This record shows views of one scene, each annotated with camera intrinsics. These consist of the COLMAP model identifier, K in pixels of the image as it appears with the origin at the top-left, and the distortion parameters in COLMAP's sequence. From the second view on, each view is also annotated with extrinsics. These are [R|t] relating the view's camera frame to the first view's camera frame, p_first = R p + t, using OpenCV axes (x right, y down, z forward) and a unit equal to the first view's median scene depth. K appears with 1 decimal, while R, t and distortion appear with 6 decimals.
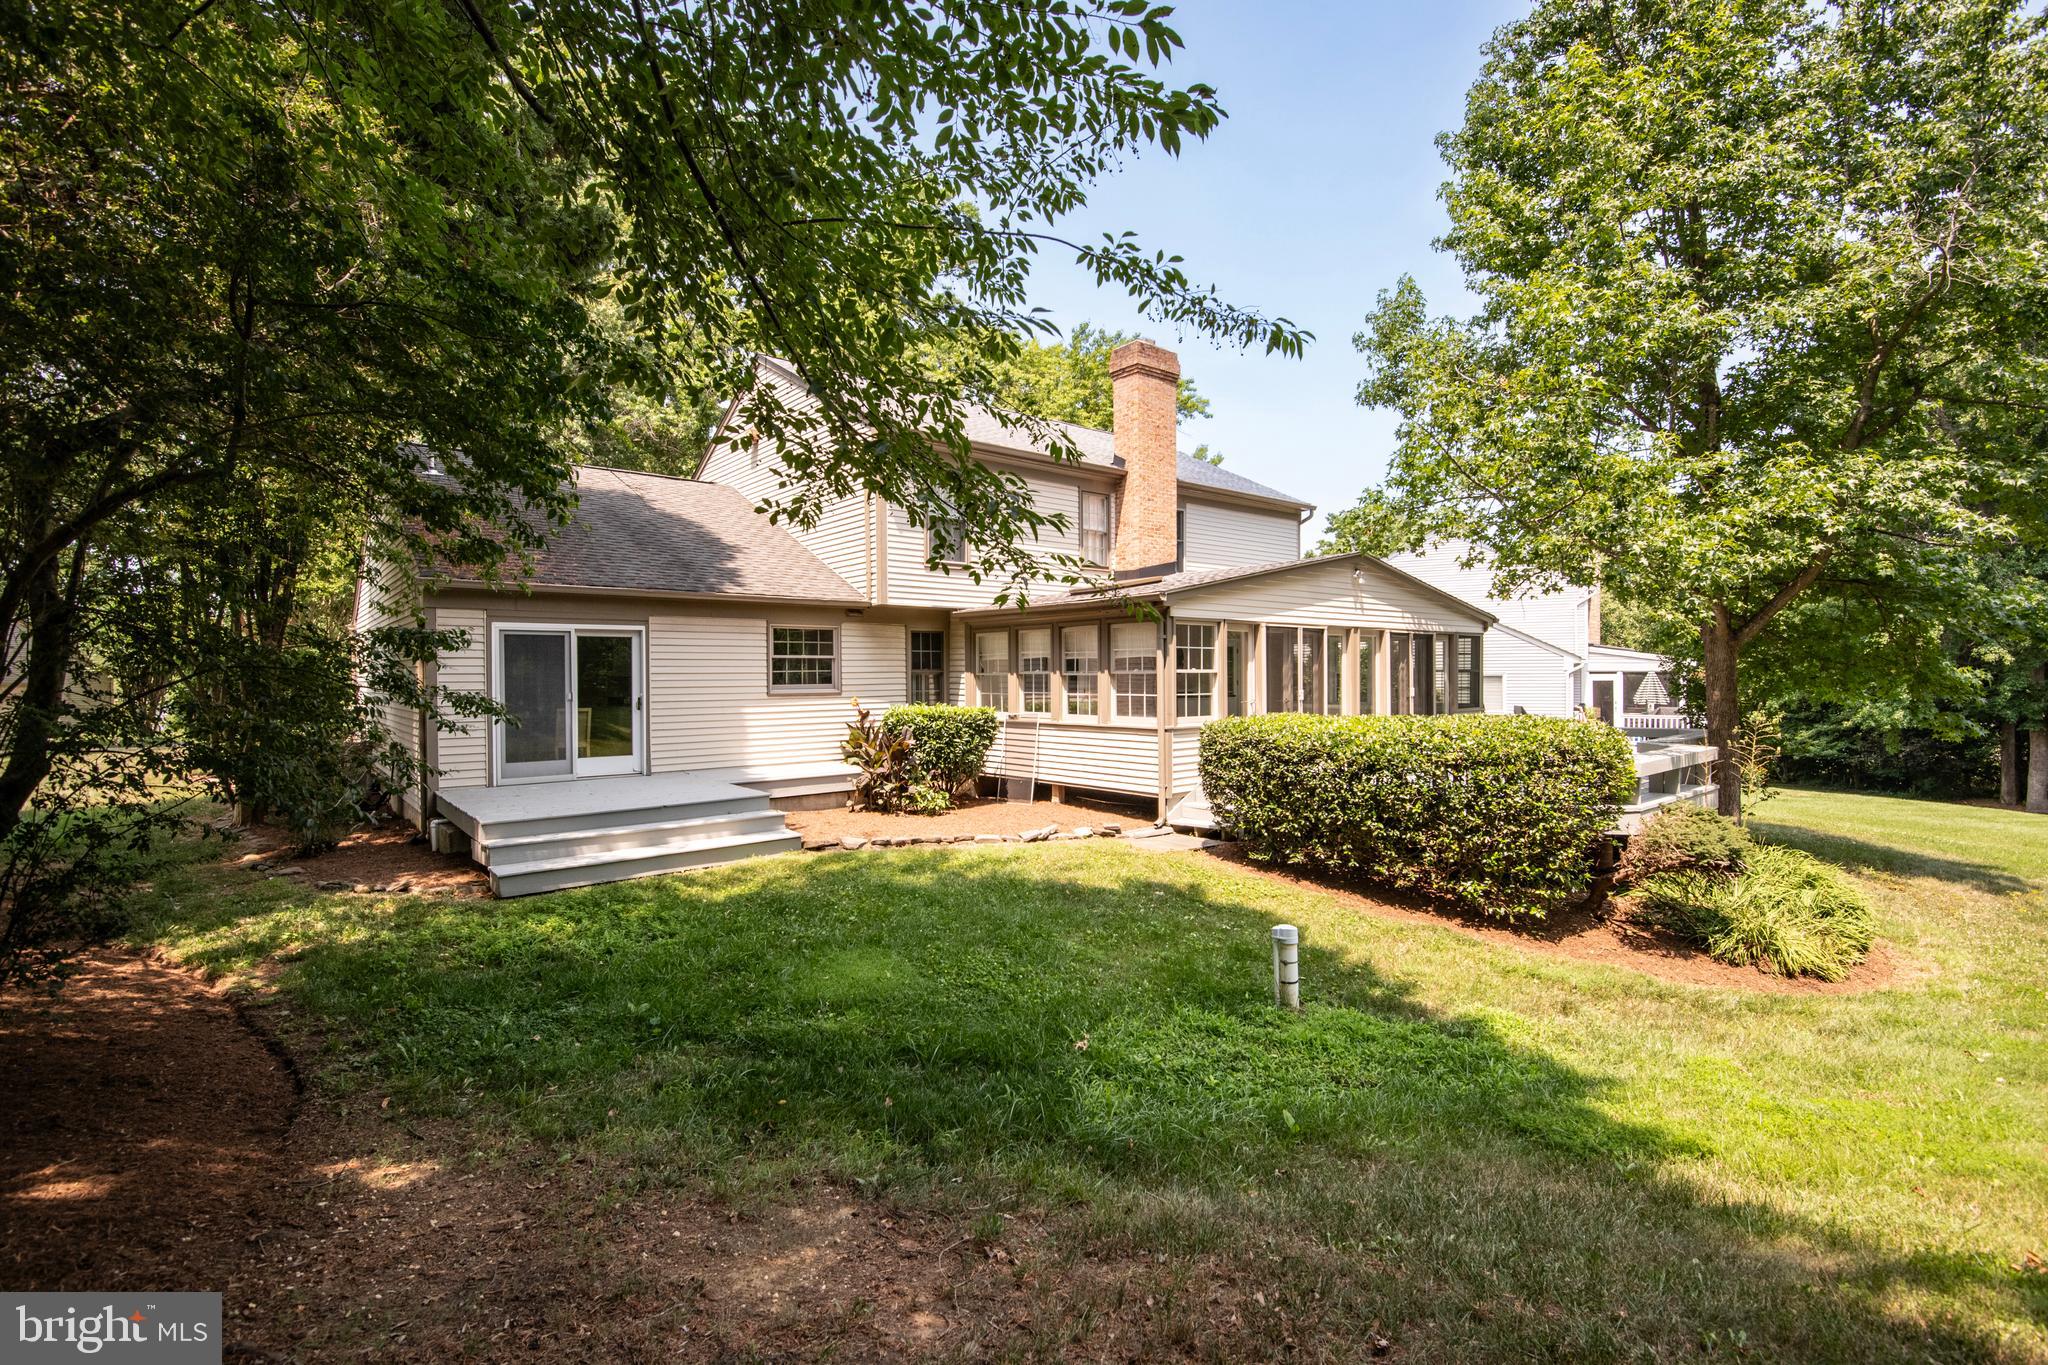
lens RADIAL K [[927.6, 0, 1024.0], [0, 927.6, 682.5], [0, 0, 1]] dist [0.054139, -0.058443]
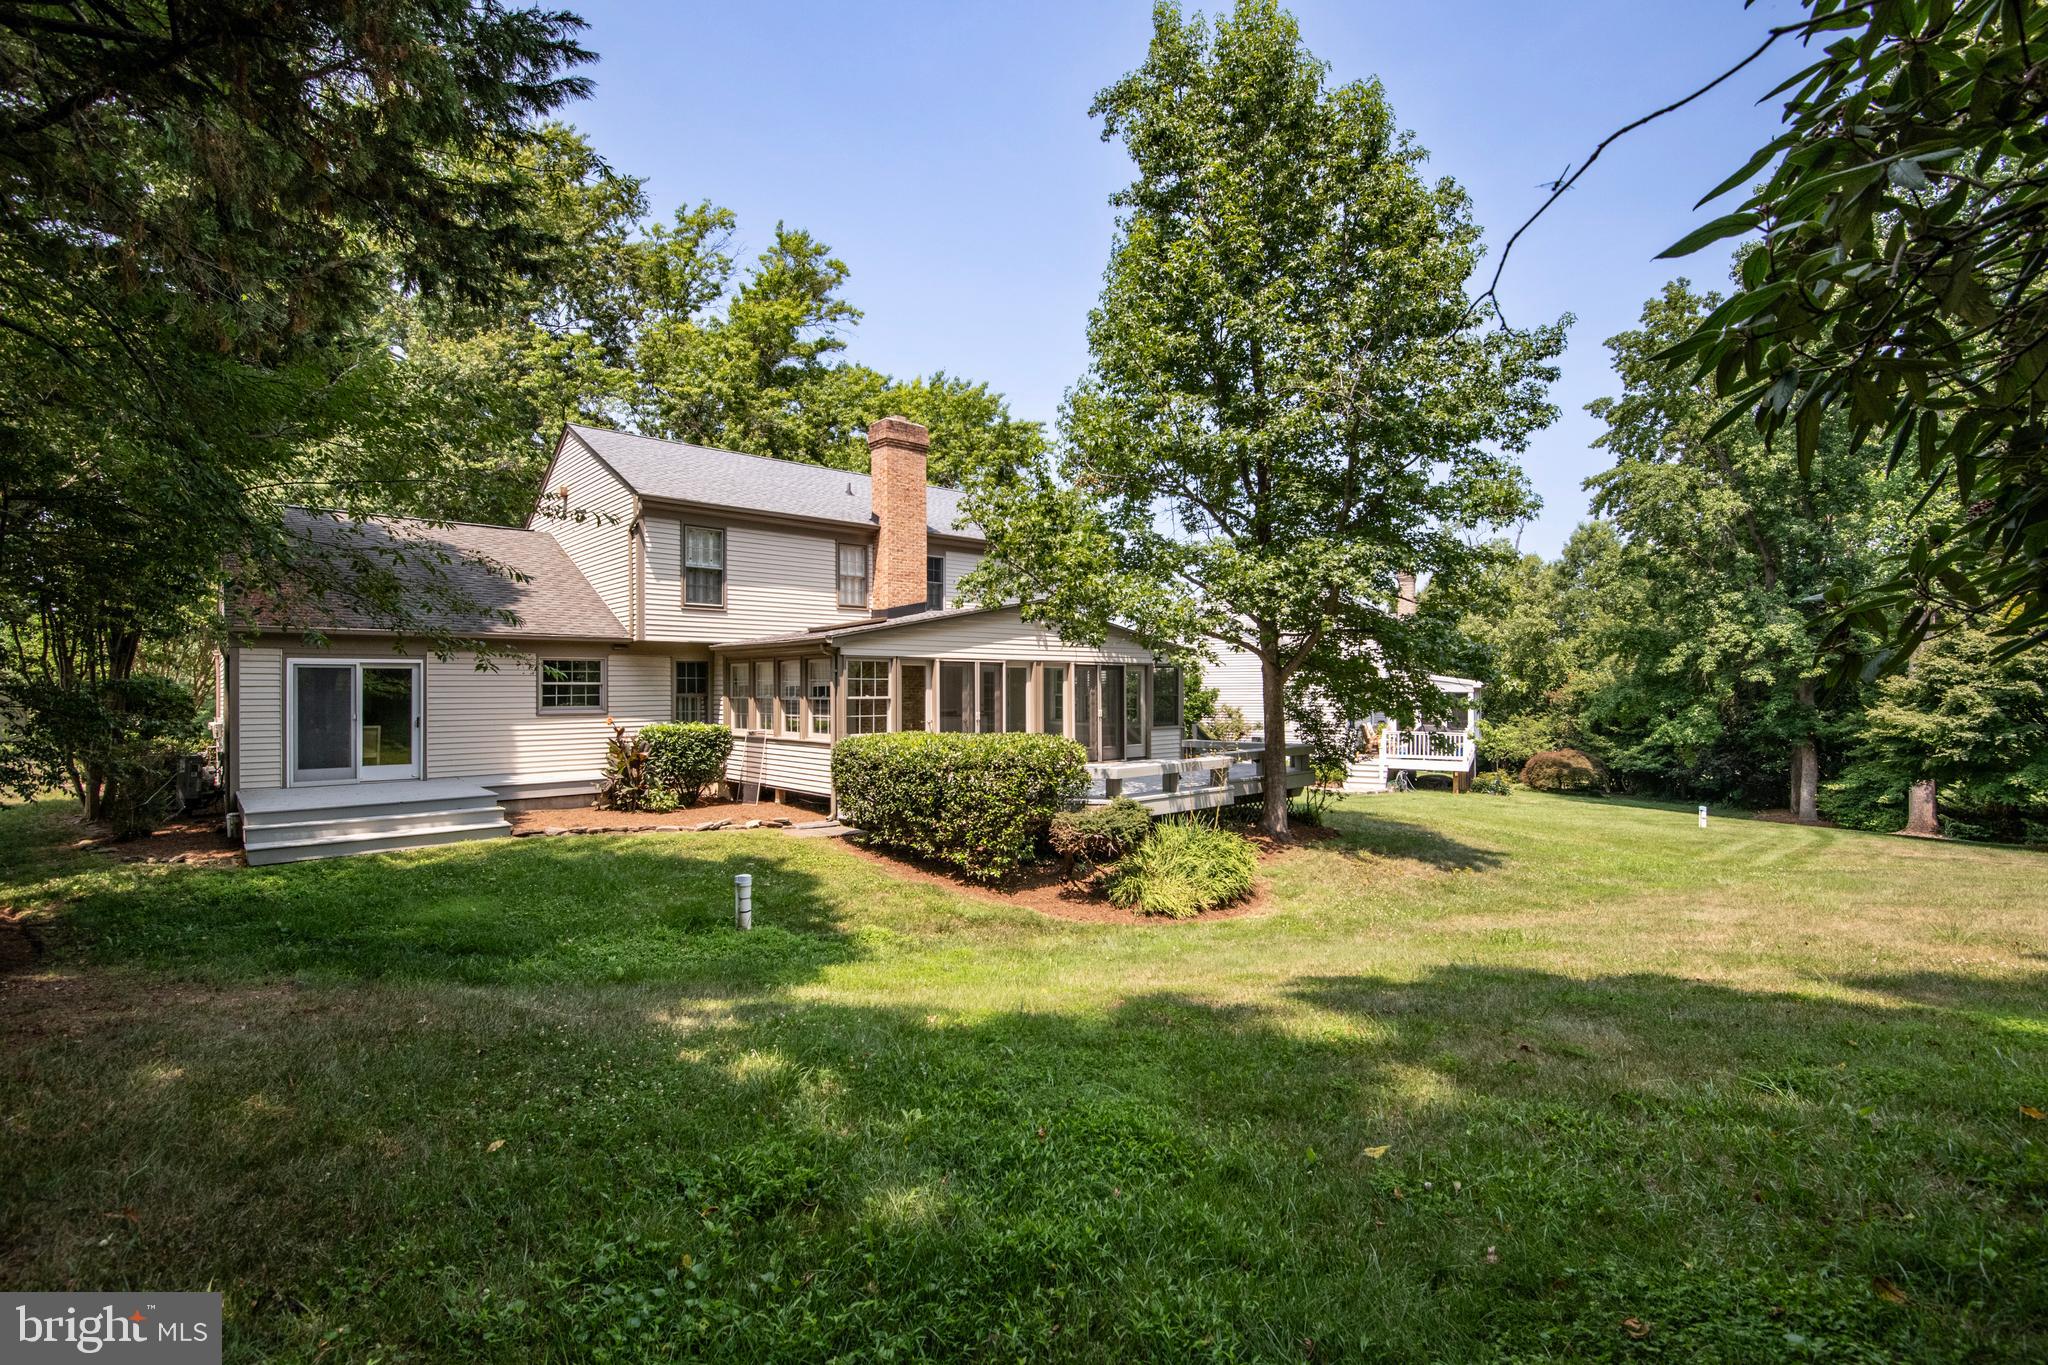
lens RADIAL K [[939.9, 0, 1024.0], [0, 939.9, 682.5], [0, 0, 1]] dist [0.030017, -0.025160]
pose [[0.999476, 0.004367, 0.032076, 0.341070], [-0.003936, 0.999901, -0.013496, -0.015893], [-0.032132, 0.013363, 0.999394, -0.273577]]
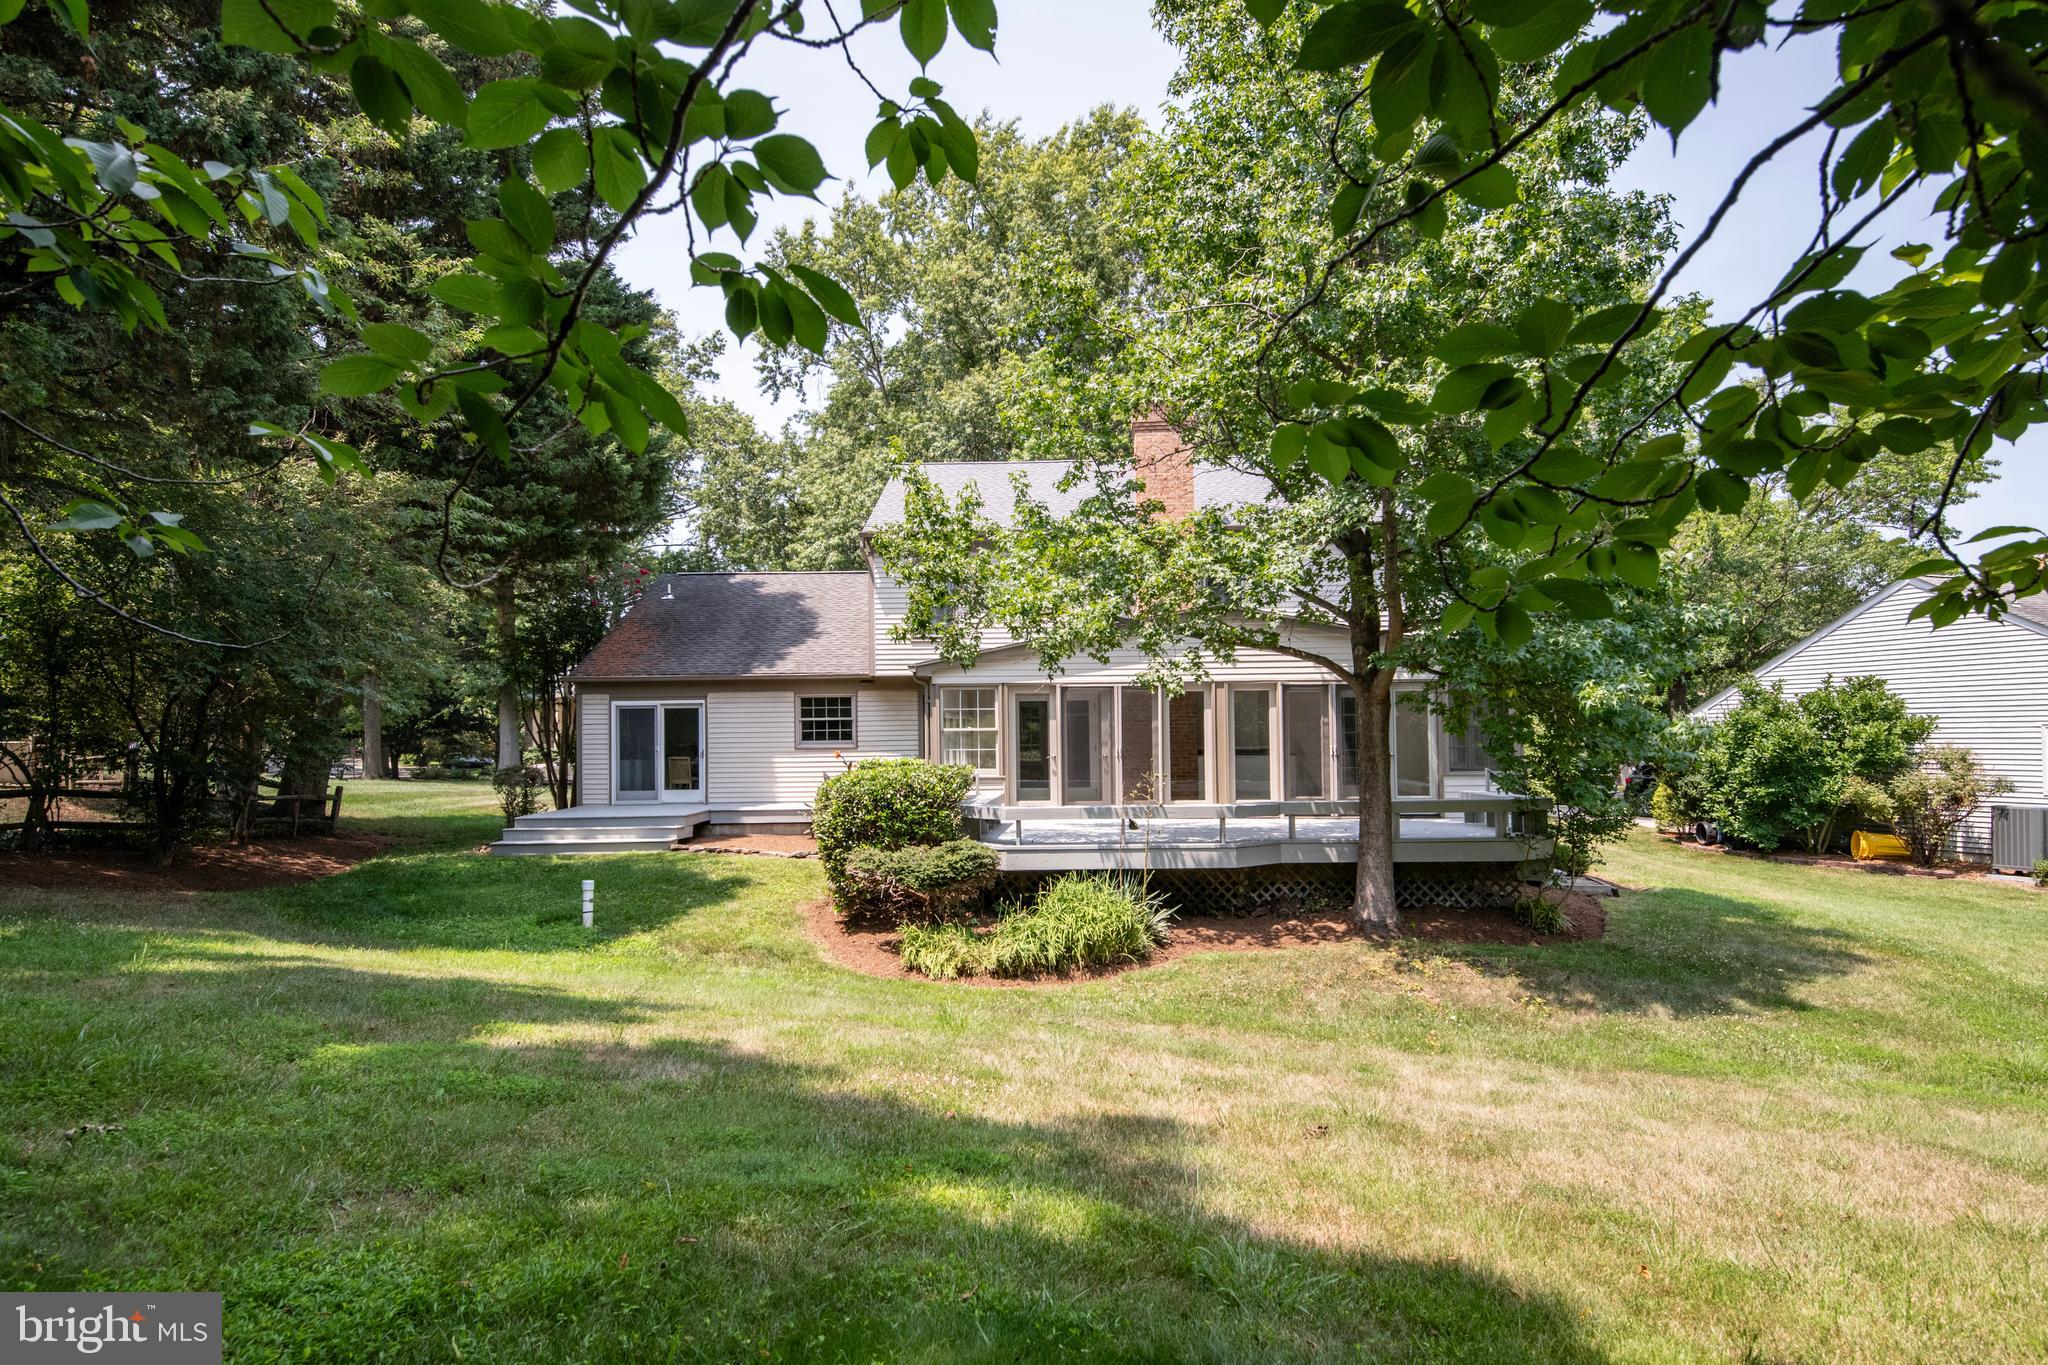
lens RADIAL K [[1269.1, 0, 1016.8], [0, 1269.1, 699.9], [0, 0, 1]] dist [0.069121, -0.003766]
pose [[0.744207, -0.019185, -0.667673, 1.230036], [0.002632, 0.999664, -0.025790, -0.008648], [0.667943, 0.017436, 0.744008, -0.137131]]
